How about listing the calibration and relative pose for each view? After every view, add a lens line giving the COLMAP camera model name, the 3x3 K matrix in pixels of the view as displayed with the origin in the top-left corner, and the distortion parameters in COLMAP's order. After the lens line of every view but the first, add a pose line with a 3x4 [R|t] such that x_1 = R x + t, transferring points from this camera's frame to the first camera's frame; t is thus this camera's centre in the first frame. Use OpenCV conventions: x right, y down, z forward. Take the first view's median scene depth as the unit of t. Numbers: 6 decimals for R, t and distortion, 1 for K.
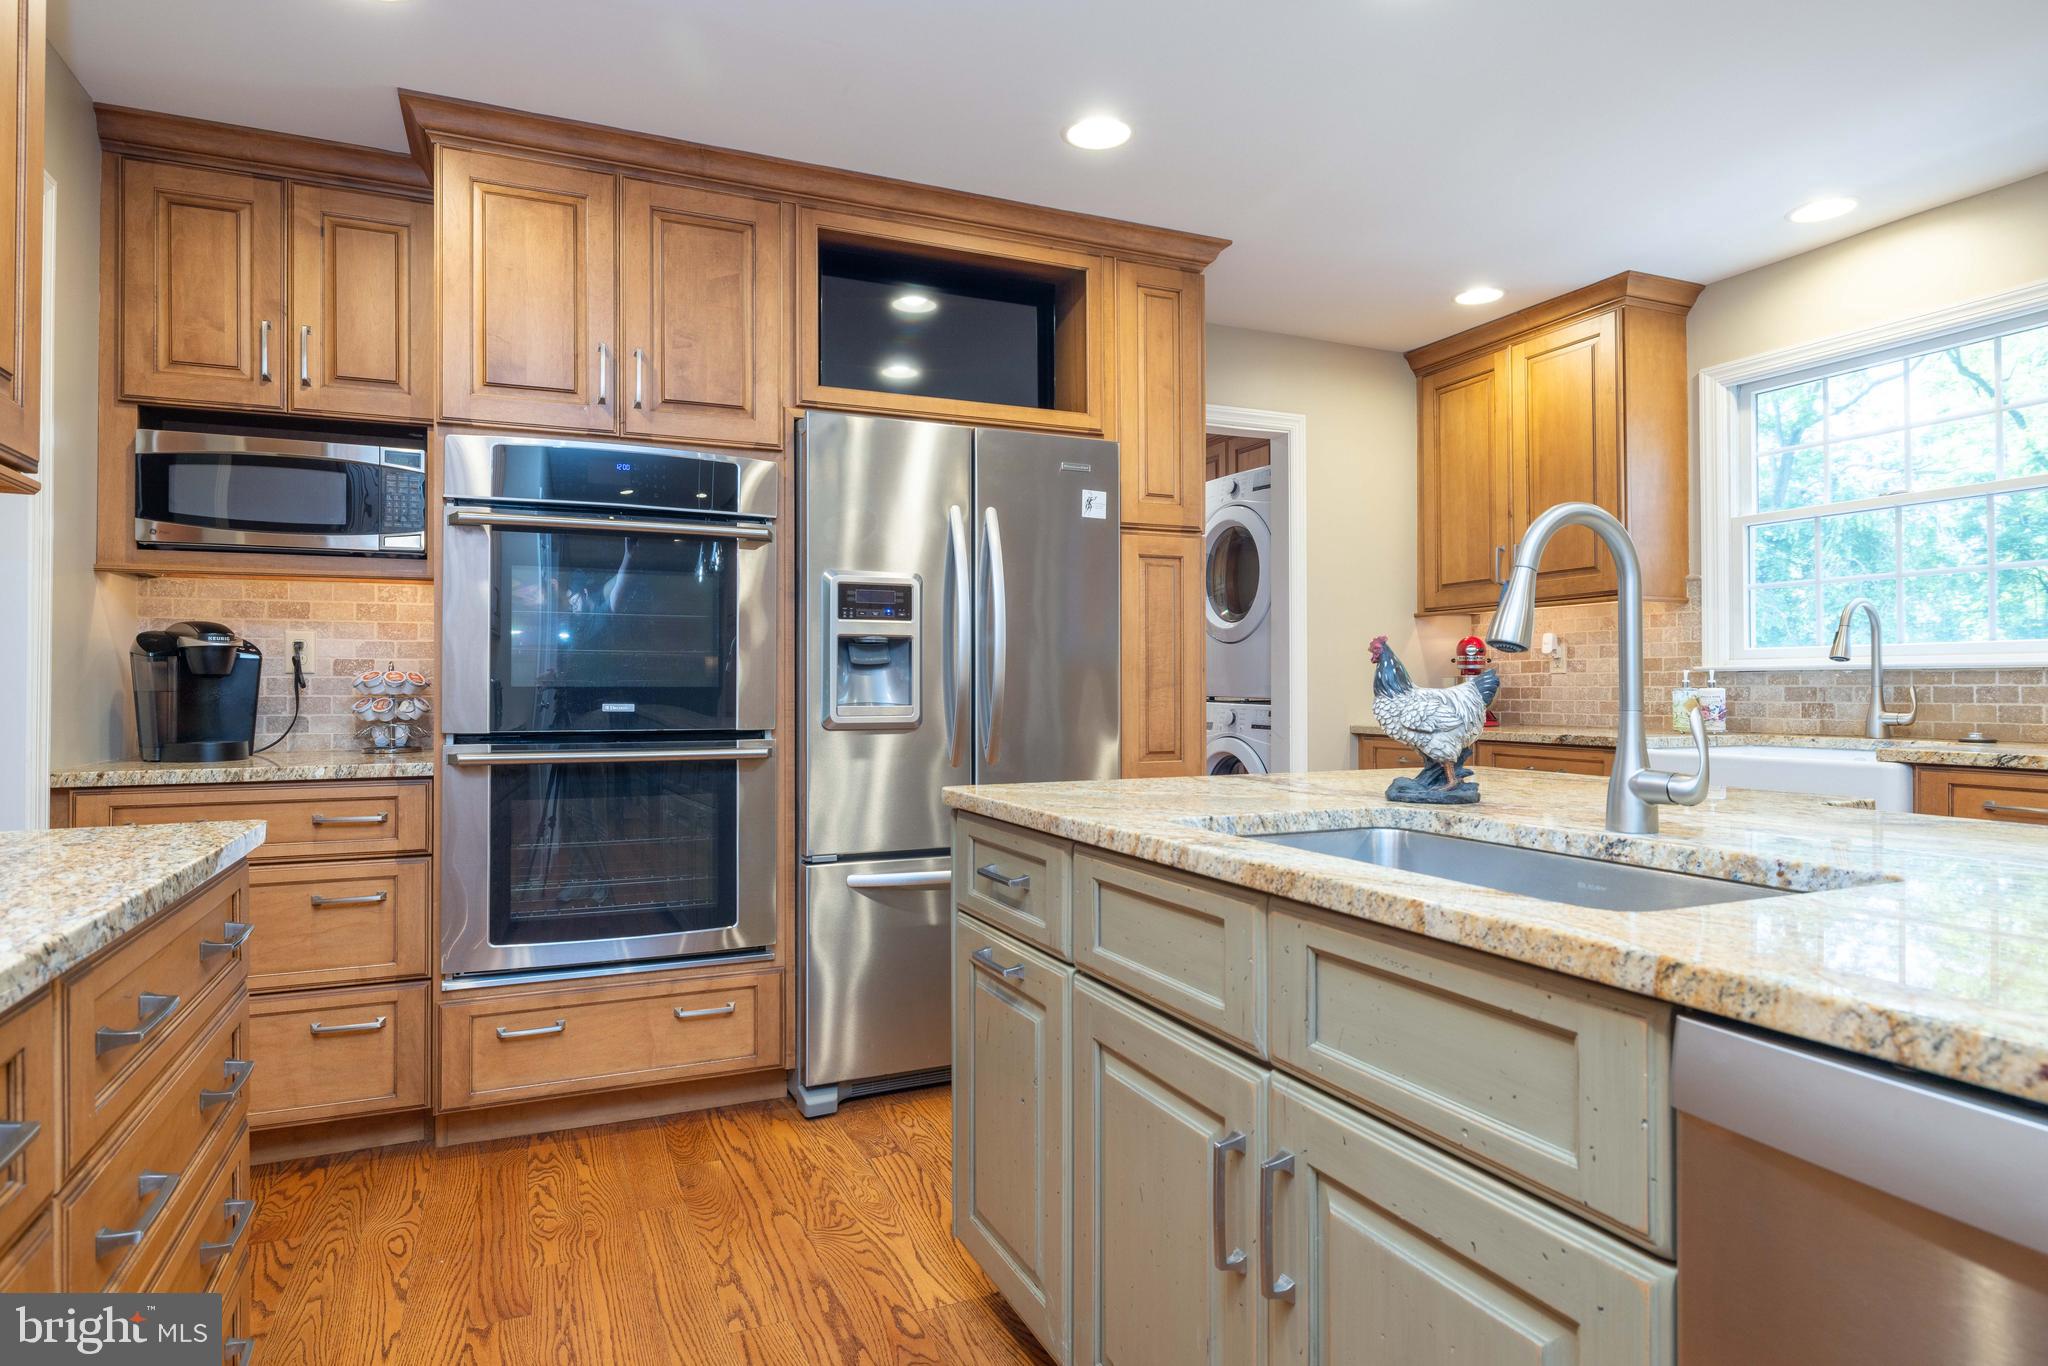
lens RADIAL K [[1144.0, 0, 1024.0], [0, 1144.0, 683.0], [0, 0, 1]] dist [0.000729, -0.000940]
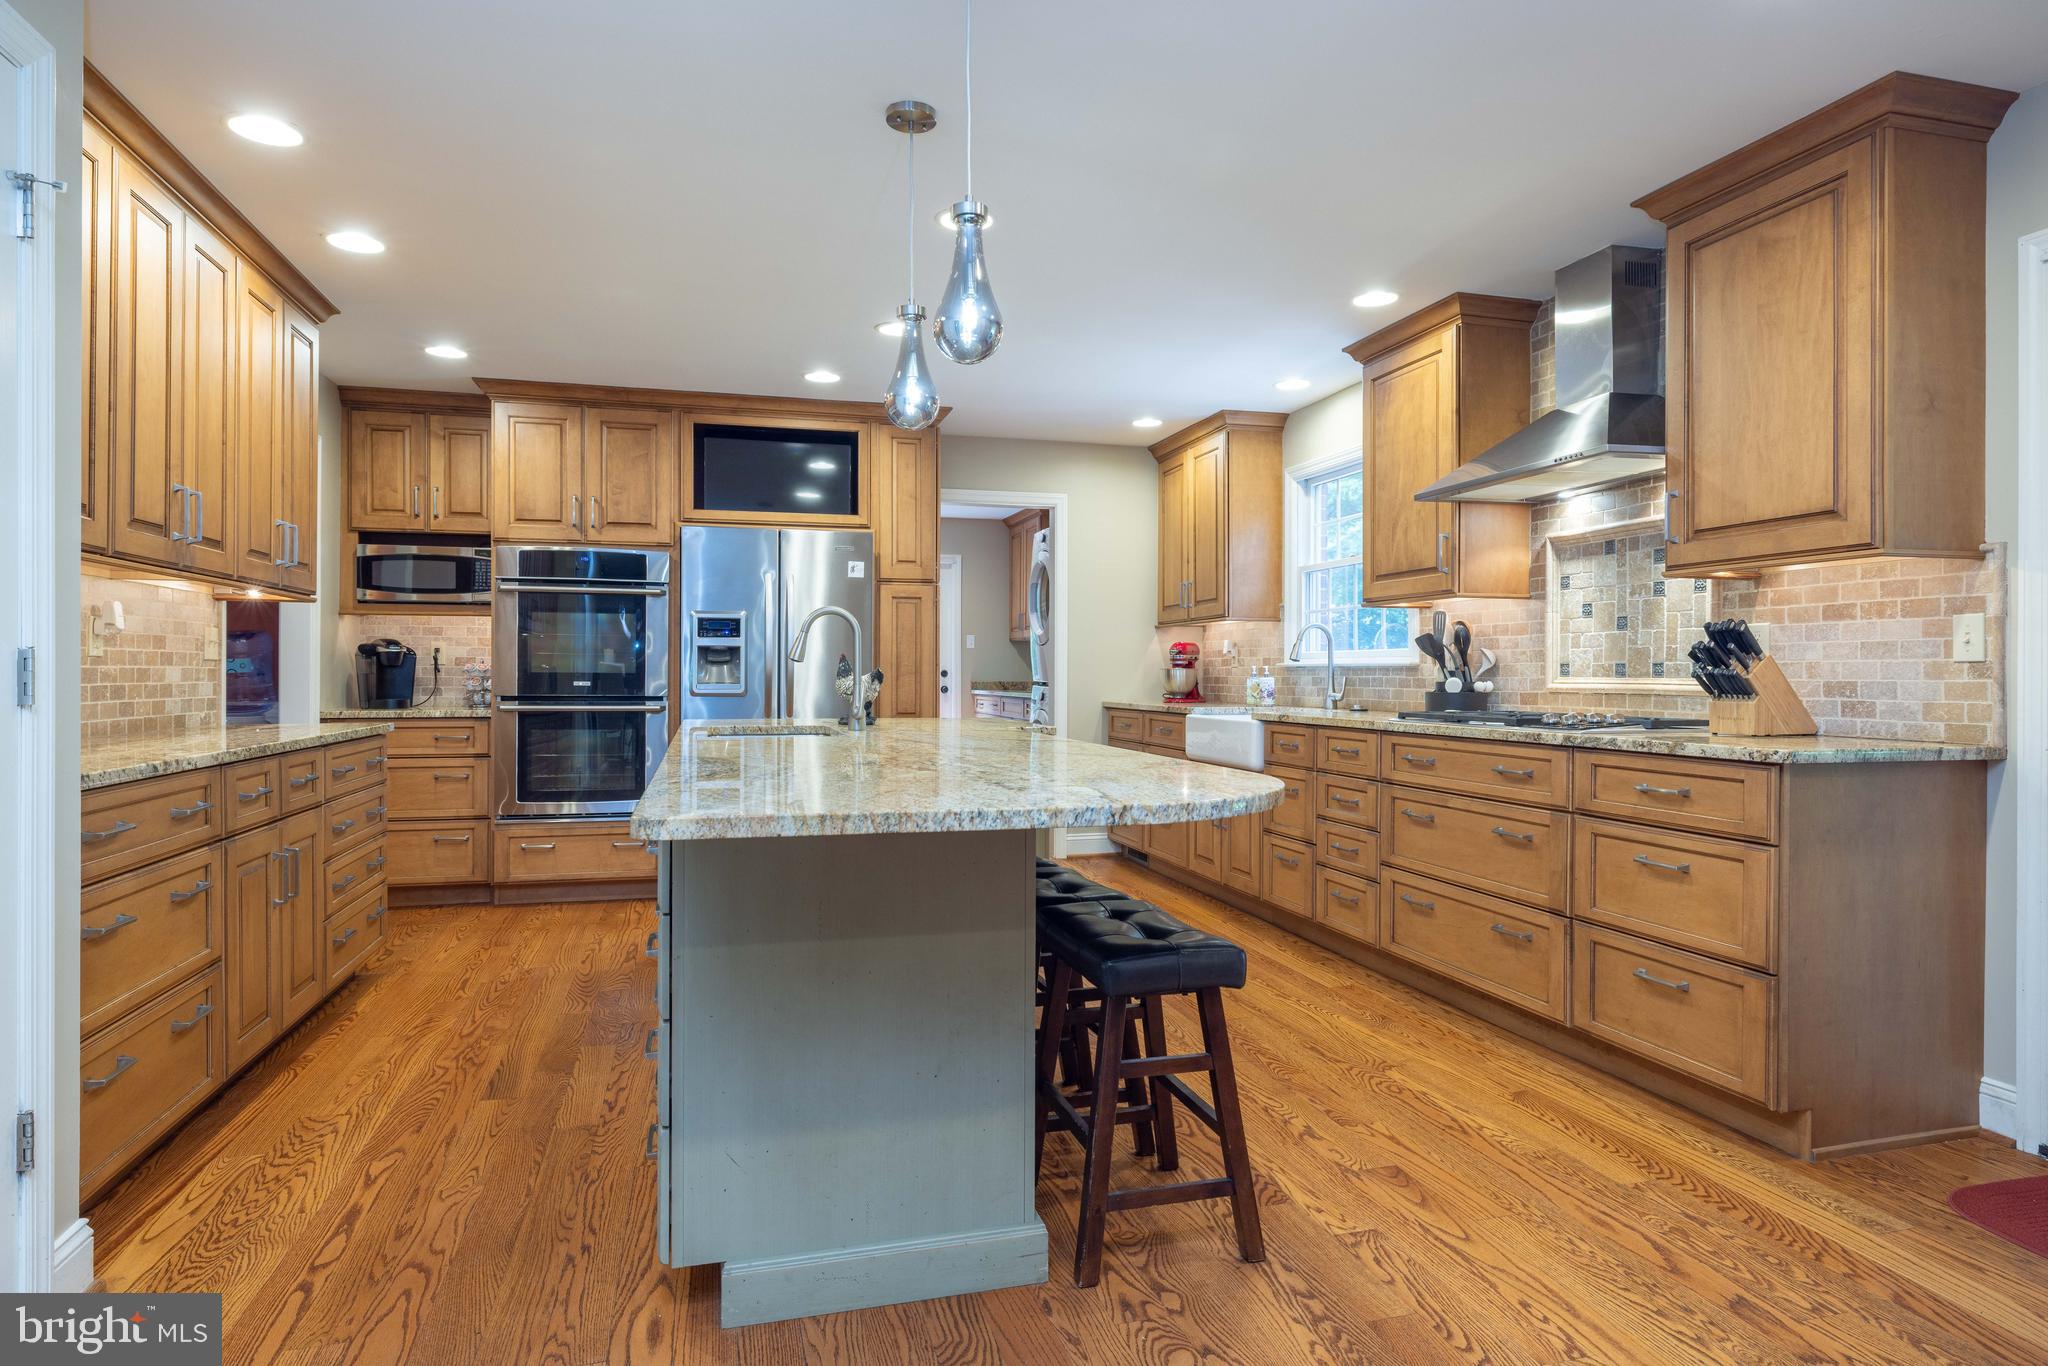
lens RADIAL K [[1144.0, 0, 1024.0], [0, 1144.0, 683.0], [0, 0, 1]] dist [0.000729, -0.000940]
pose [[0.988397, 0.007309, -0.151715, 0.652549], [-0.005402, 0.999901, 0.012974, -0.008496], [0.151795, -0.012004, 0.988339, -0.769814]]
